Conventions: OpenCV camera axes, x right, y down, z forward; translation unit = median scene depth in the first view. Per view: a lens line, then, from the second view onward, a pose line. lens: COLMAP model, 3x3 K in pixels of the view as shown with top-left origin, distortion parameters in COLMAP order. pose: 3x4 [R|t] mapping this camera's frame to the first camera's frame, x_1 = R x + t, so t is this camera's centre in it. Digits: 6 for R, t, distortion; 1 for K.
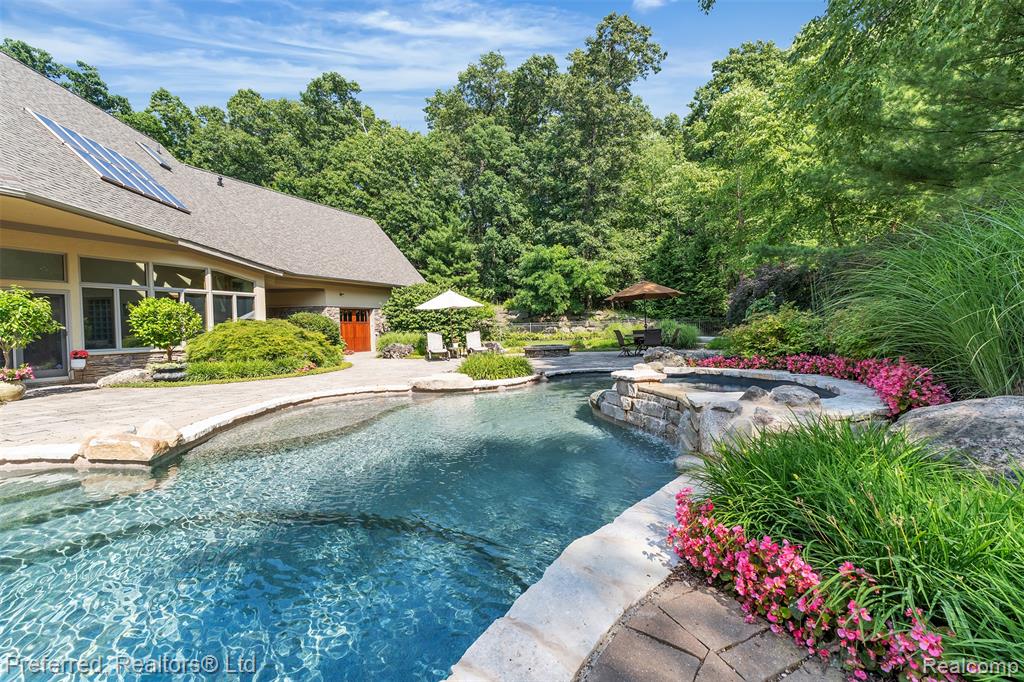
lens RADIAL K [[431.1, 0, 511.0], [0, 431.1, 333.8], [0, 0, 1]] dist [0.000152, 0.000199]
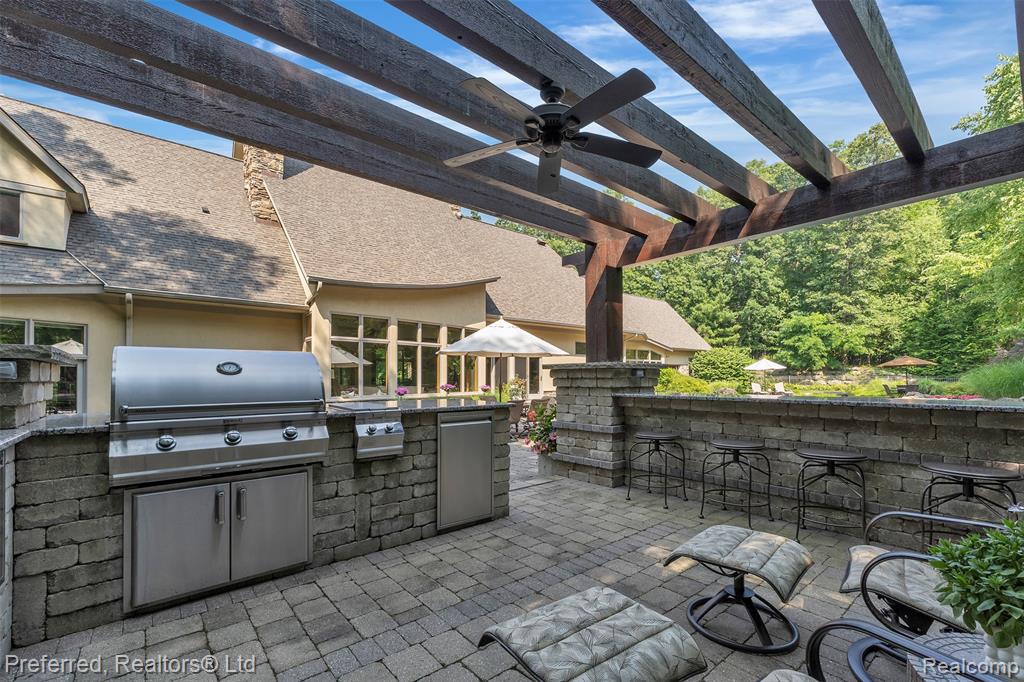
lens RADIAL K [[442.9, 0, 512.3], [0, 442.9, 369.6], [0, 0, 1]] dist [-0.001484, 0.000003]
pose [[0.908373, 0.021296, -0.417619, -0.149400], [-0.030579, 0.999411, -0.015548, 0.000875], [0.417042, 0.026894, 0.908489, -0.508867]]
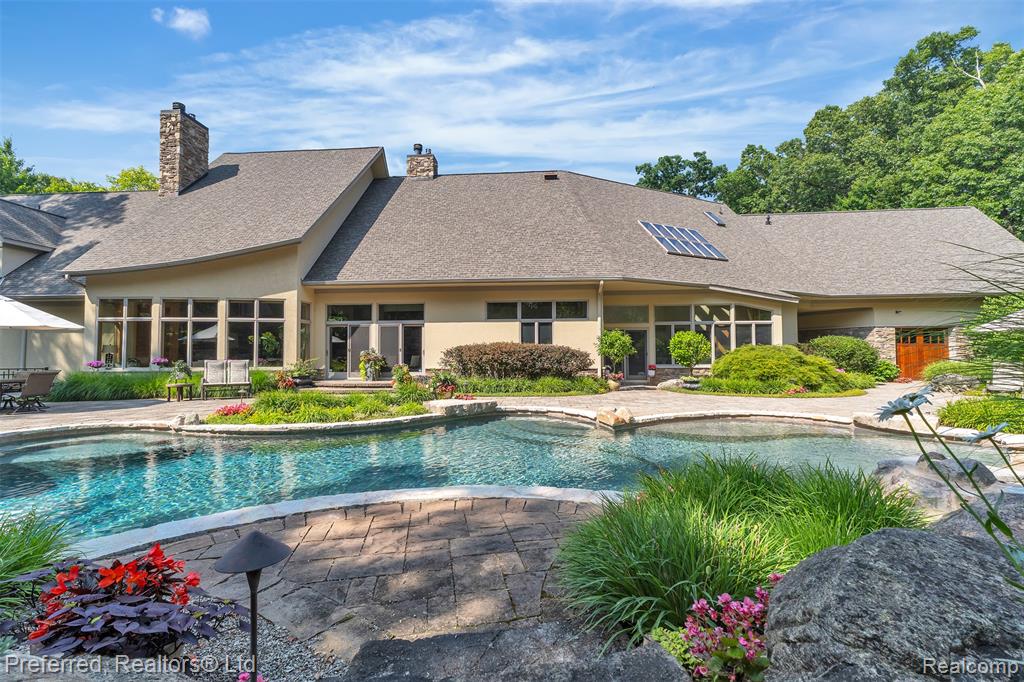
lens RADIAL K [[431.1, 0, 511.0], [0, 431.1, 333.8], [0, 0, 1]] dist [0.000152, 0.000199]
pose [[0.343189, -0.017520, -0.939103, 0.098320], [-0.017968, 0.999521, -0.025214, -0.007933], [0.939095, 0.025526, 0.342710, -0.014597]]
